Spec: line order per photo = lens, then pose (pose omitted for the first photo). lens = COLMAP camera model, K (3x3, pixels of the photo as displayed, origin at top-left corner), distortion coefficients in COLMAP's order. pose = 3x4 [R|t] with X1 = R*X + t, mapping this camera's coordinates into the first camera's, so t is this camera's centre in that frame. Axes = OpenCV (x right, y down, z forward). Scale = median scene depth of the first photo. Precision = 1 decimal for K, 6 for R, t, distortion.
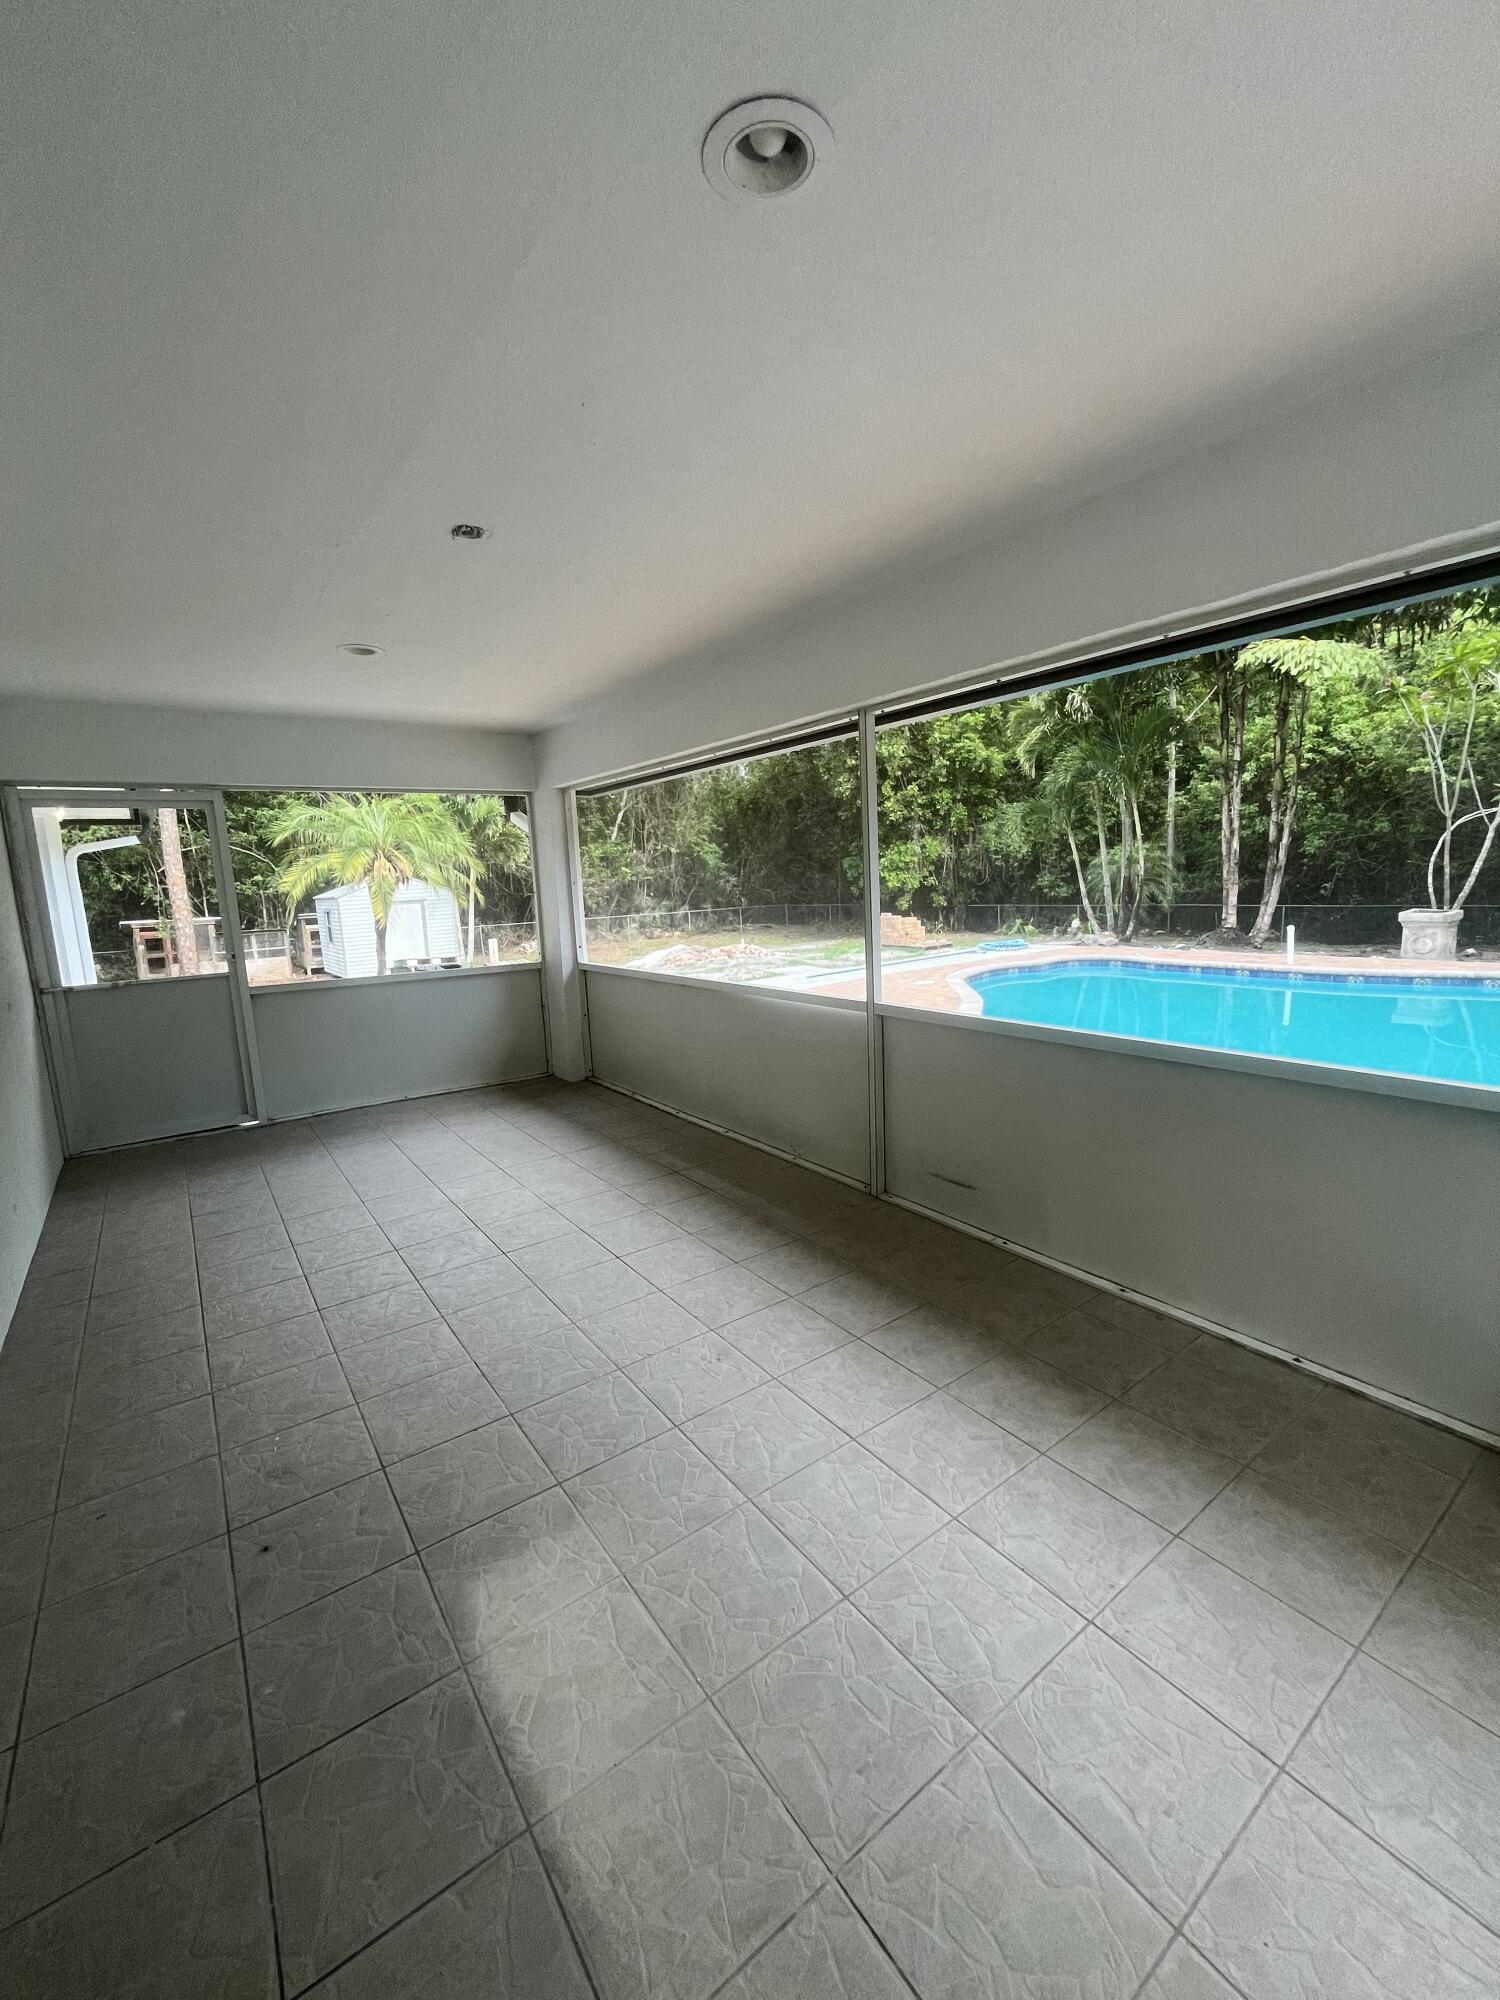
lens RADIAL K [[815.3, 0, 755.6], [0, 815.3, 996.9], [0, 0, 1]] dist [-0.002208, 0.000117]
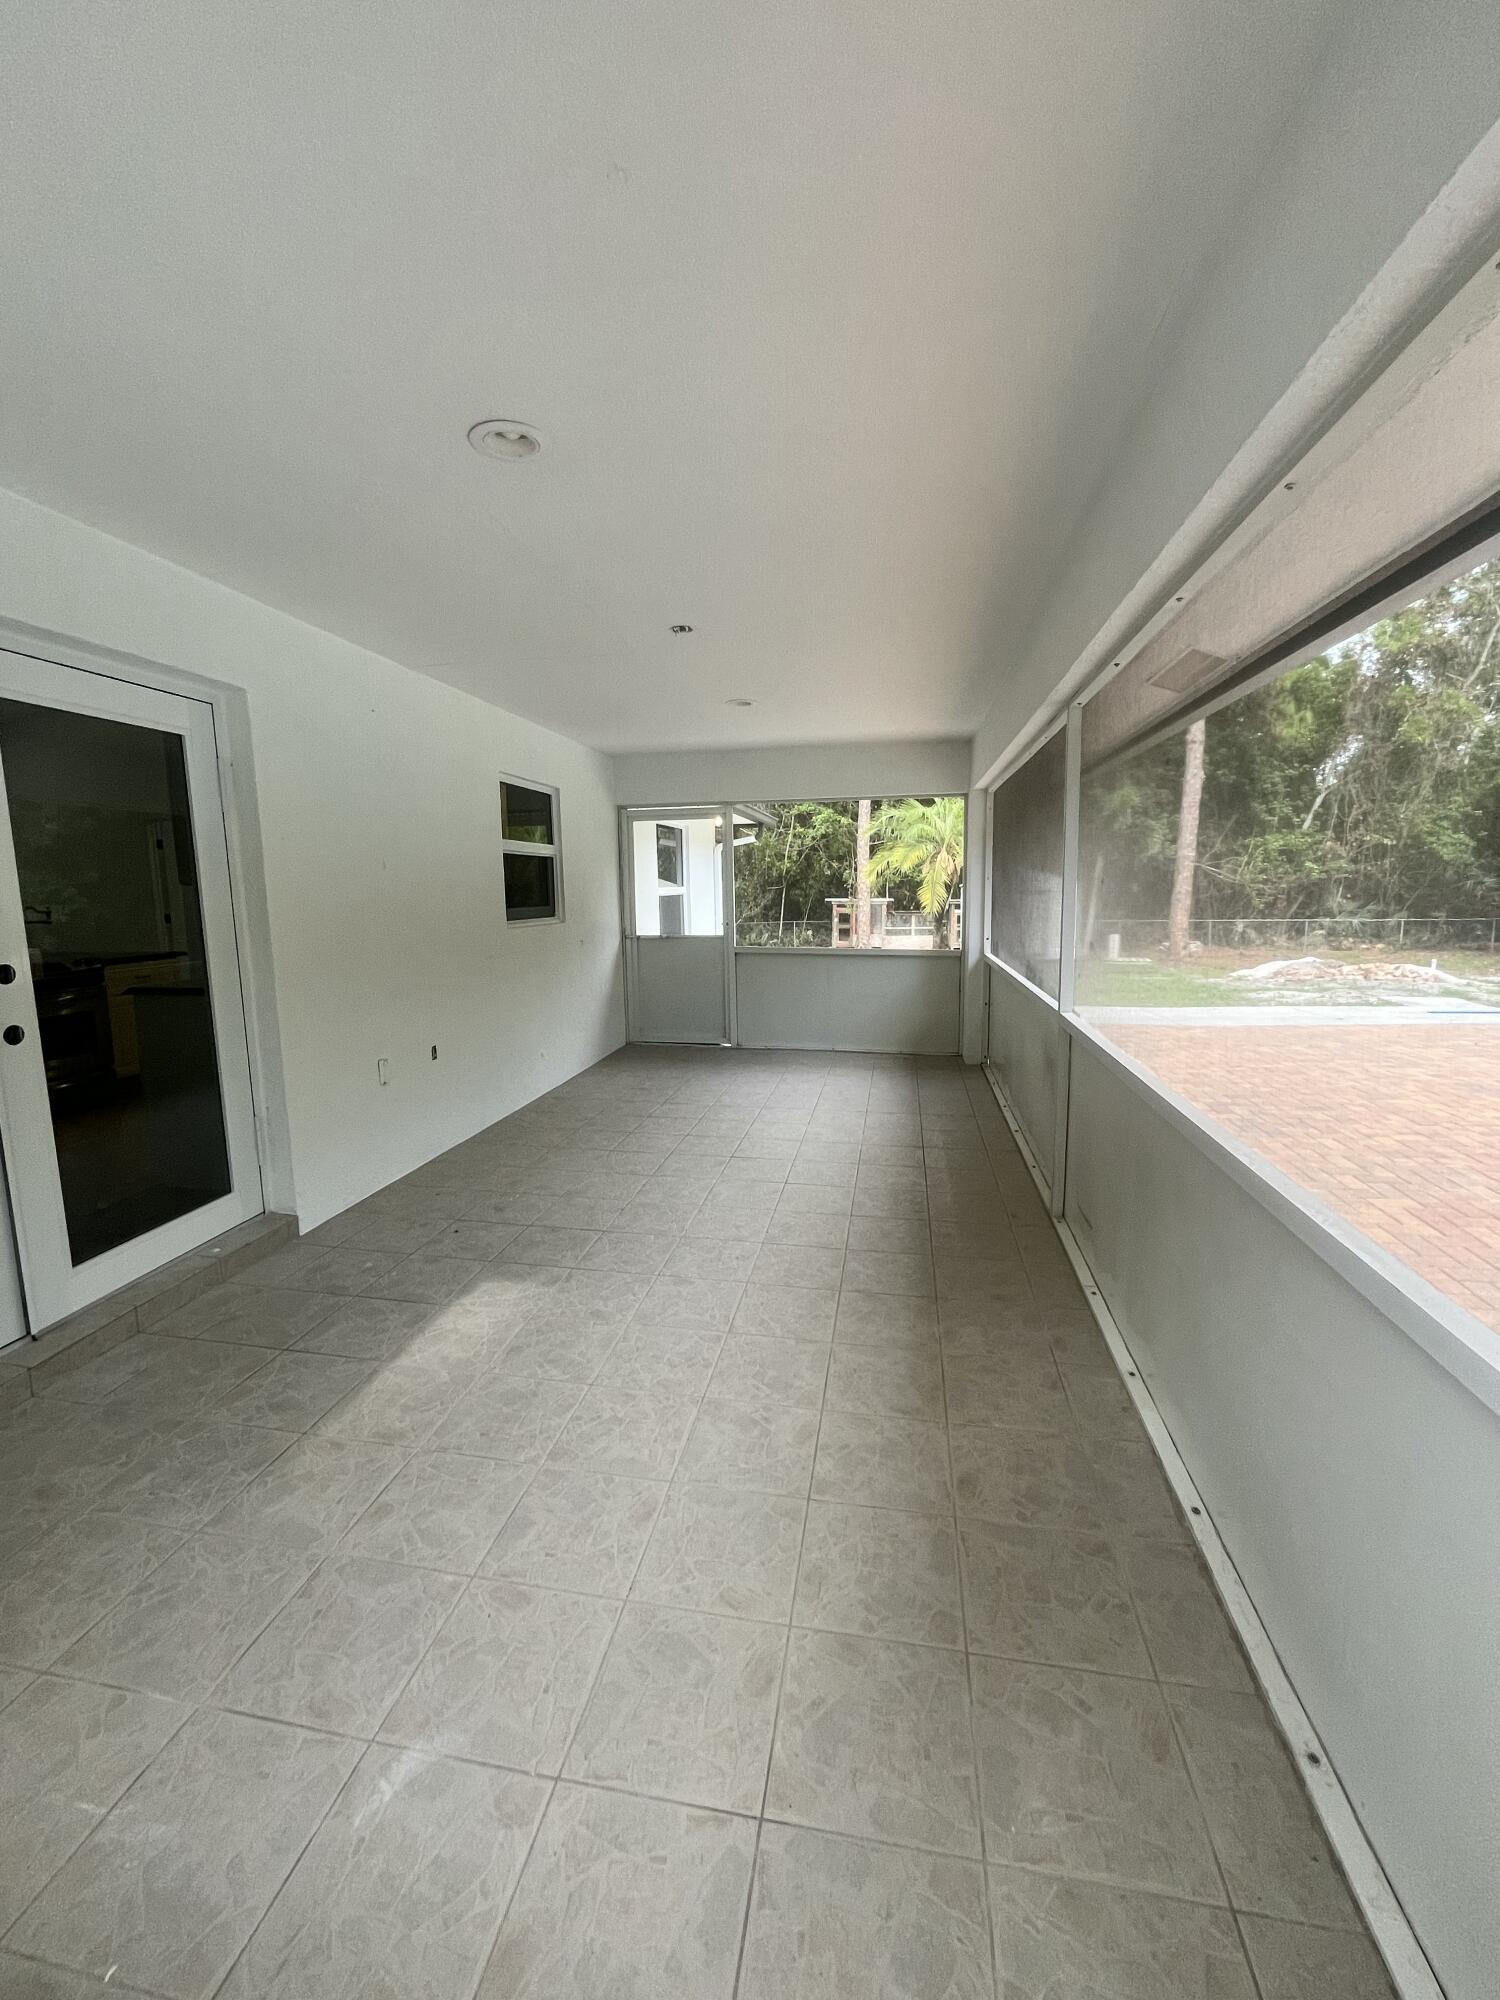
lens RADIAL K [[815.3, 0, 751.3], [0, 815.3, 997.7], [0, 0, 1]] dist [-0.002208, 0.000117]
pose [[0.686902, 0.131910, -0.714678, 0.077402], [-0.123922, 0.990247, 0.063666, -0.003505], [0.716107, 0.044832, 0.696550, 0.011299]]
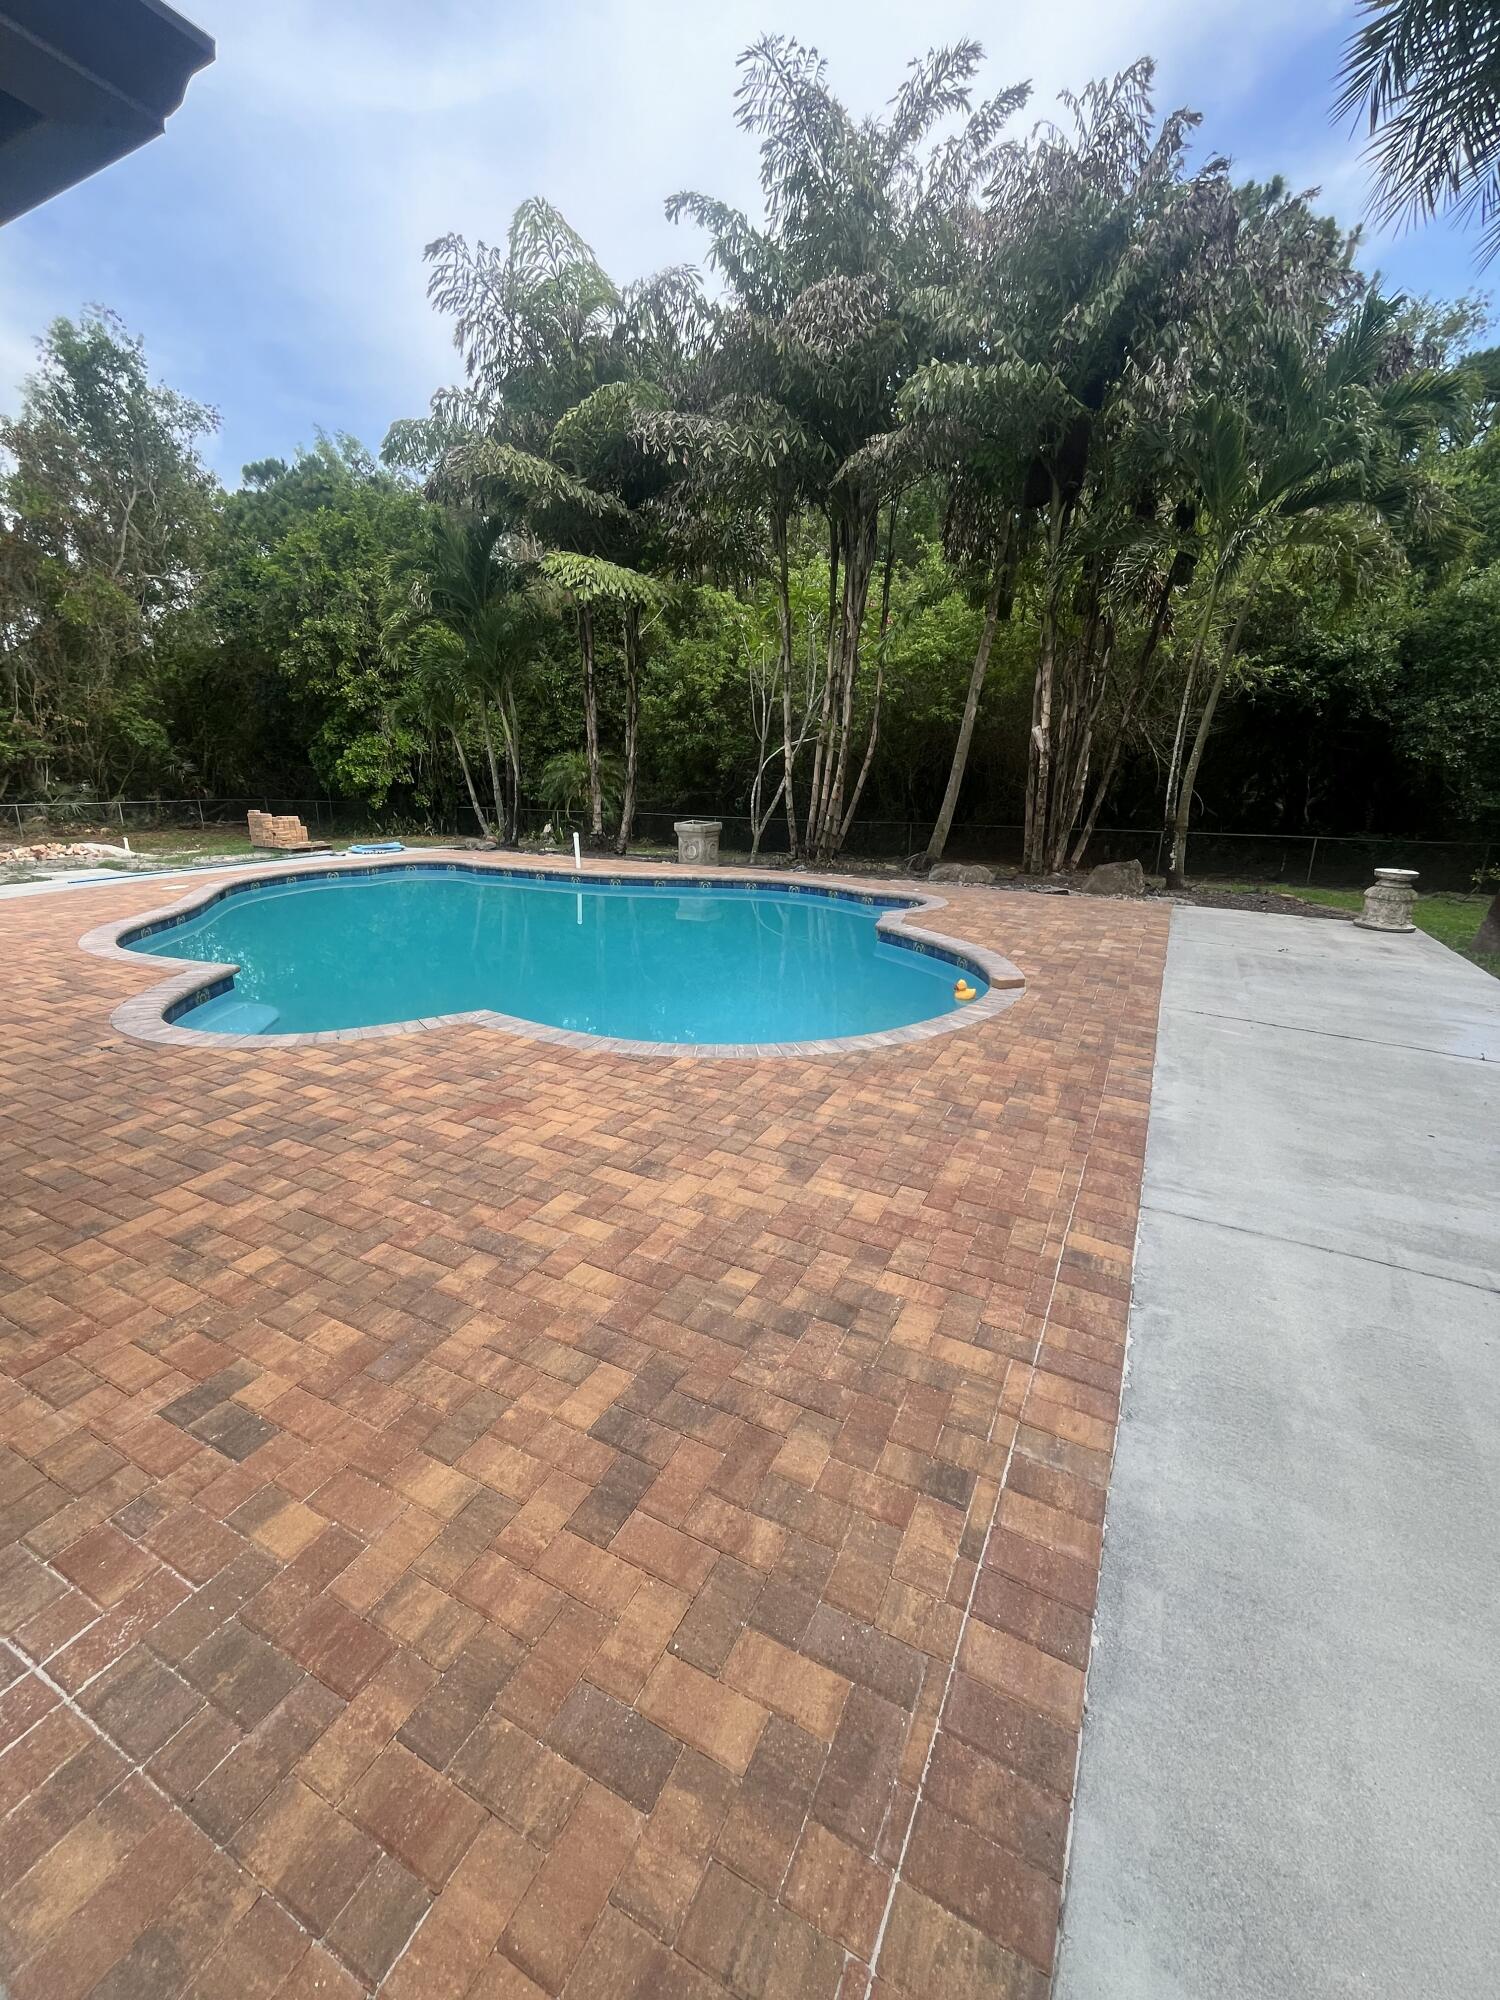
lens RADIAL K [[815.3, 0, 753.4], [0, 815.3, 995.8], [0, 0, 1]] dist [-0.002208, 0.000117]
pose [[0.889208, -0.068444, 0.452354, 0.135779], [0.016523, 0.992905, 0.117753, 0.001970], [-0.457205, -0.097233, 0.884030, -0.036791]]
